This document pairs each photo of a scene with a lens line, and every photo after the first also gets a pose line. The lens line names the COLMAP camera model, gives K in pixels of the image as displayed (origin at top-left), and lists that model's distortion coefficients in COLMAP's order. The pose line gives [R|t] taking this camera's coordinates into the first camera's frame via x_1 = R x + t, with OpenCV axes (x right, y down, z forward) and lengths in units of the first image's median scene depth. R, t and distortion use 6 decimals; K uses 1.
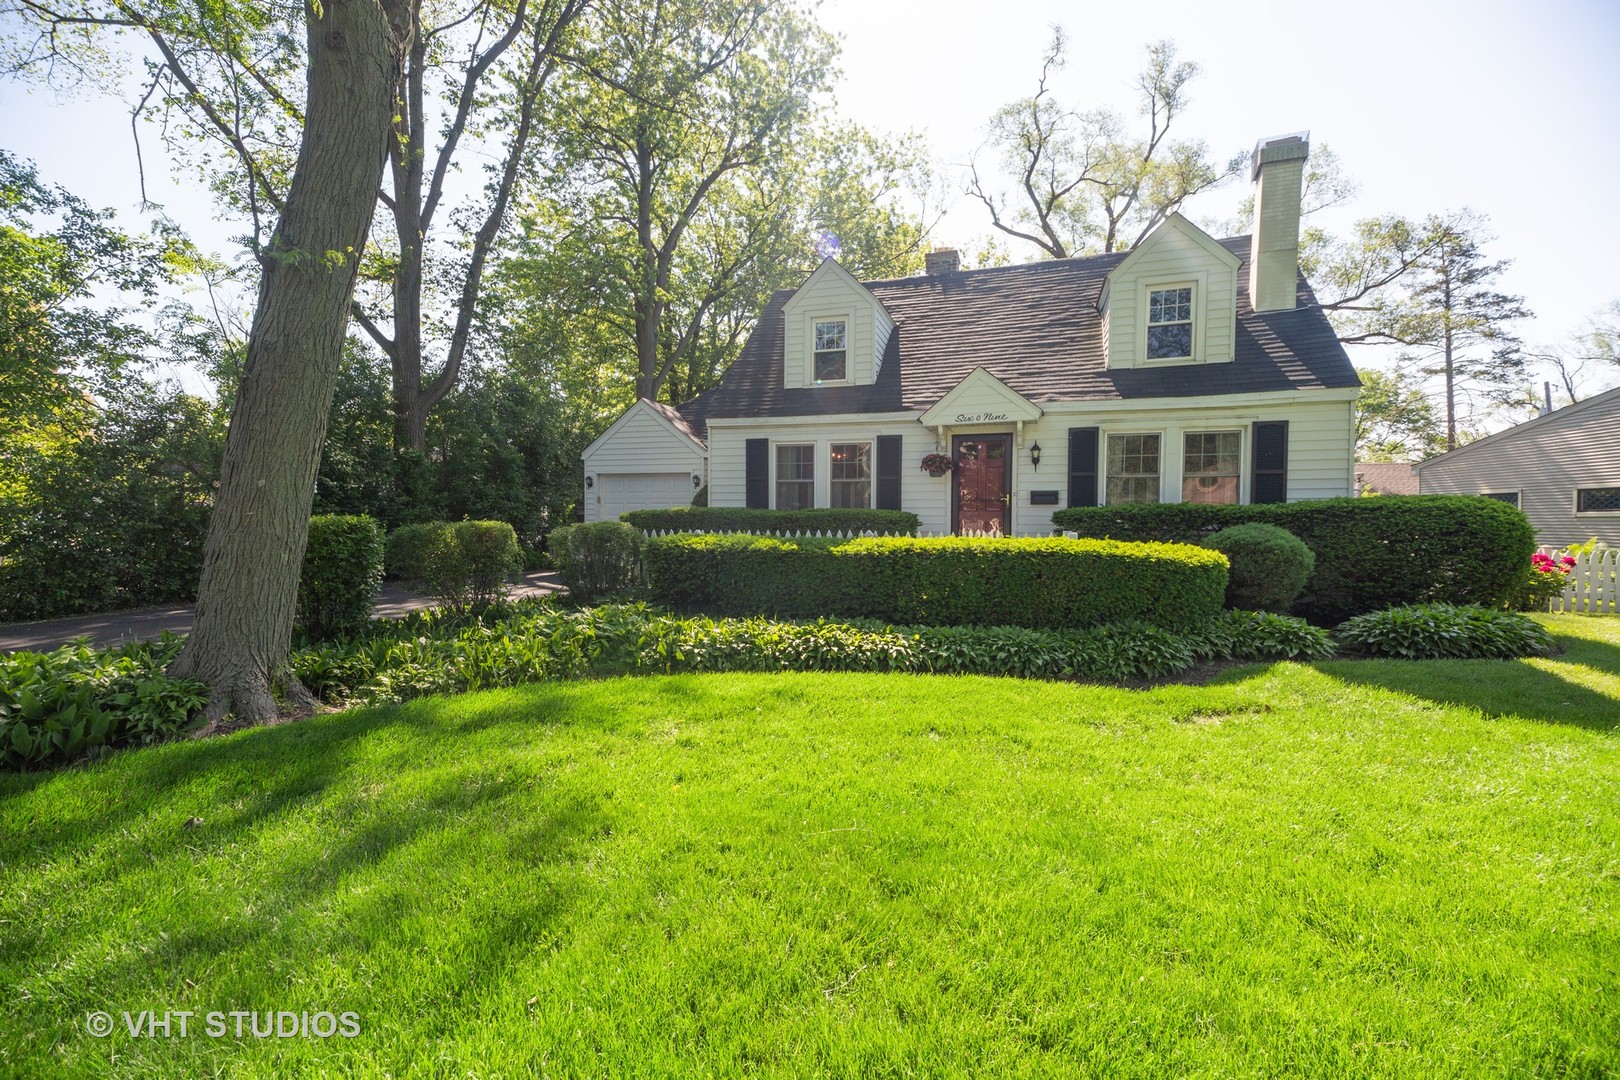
lens RADIAL K [[707.4, 0, 810.0], [0, 707.4, 540.0], [0, 0, 1]] dist [0.042212, -0.027478]
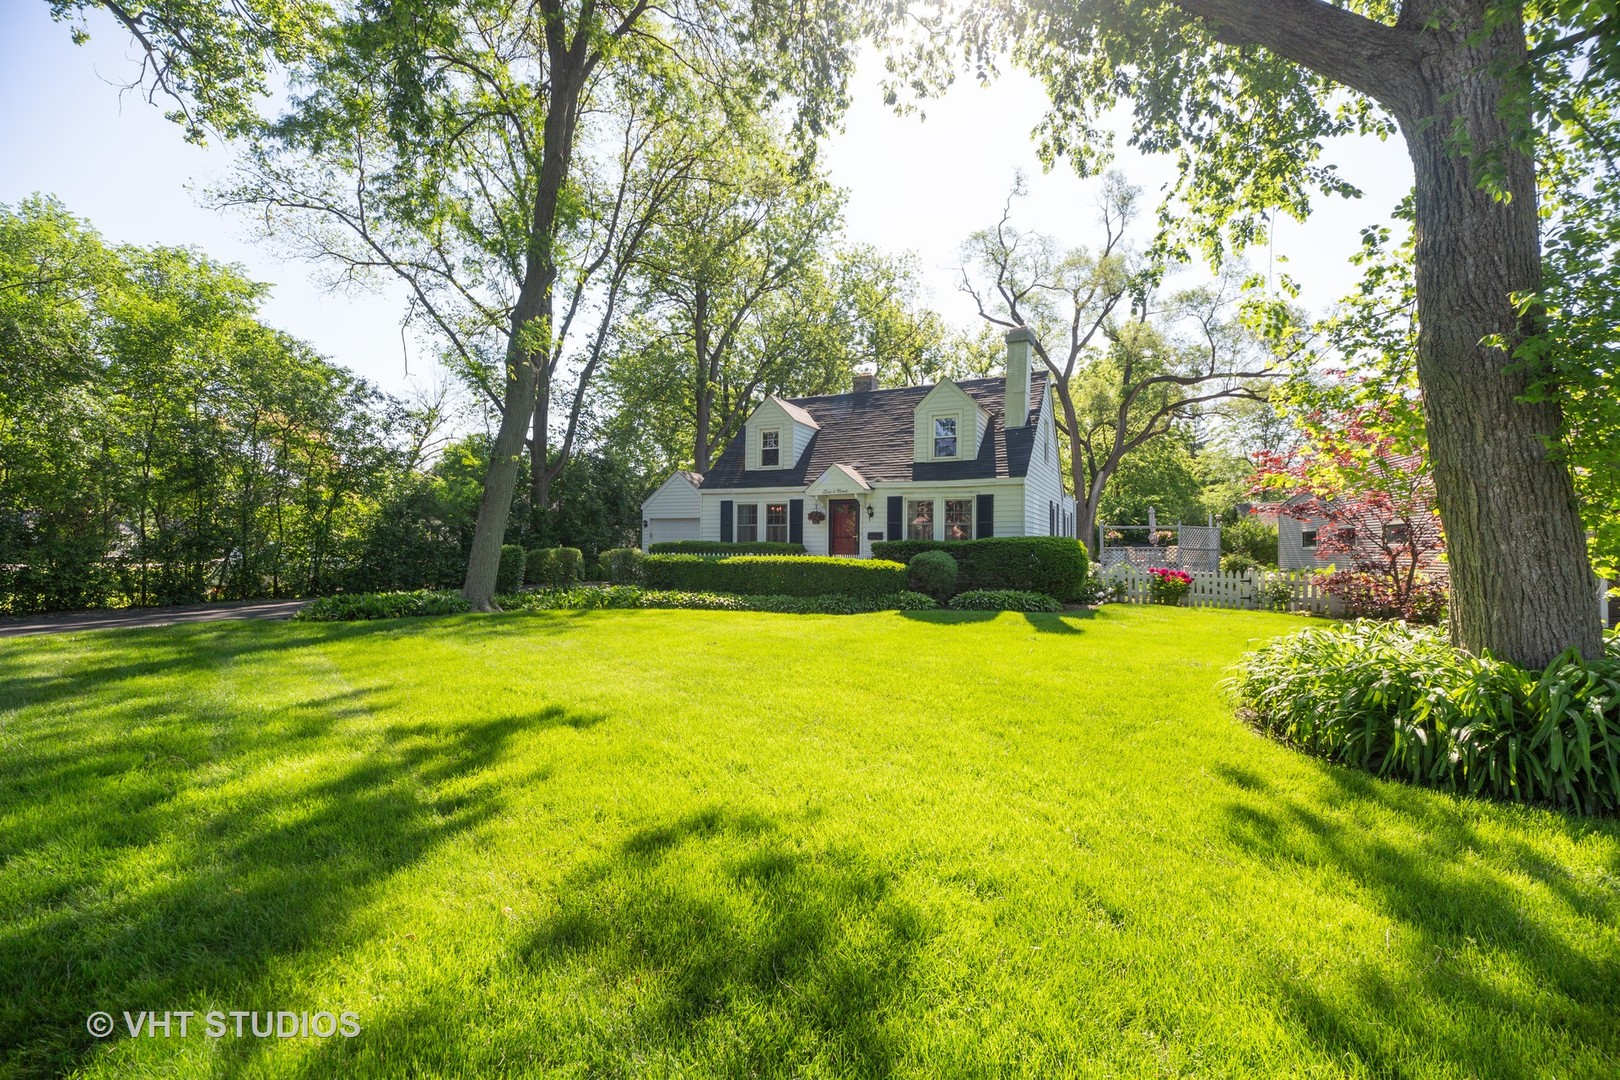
lens RADIAL K [[707.4, 0, 810.0], [0, 707.4, 540.0], [0, 0, 1]] dist [0.042212, -0.027478]
pose [[0.988678, 0.003076, -0.150019, 0.387182], [-0.009591, 0.999041, -0.042724, 0.023405], [0.149743, 0.043679, 0.987760, -0.668616]]
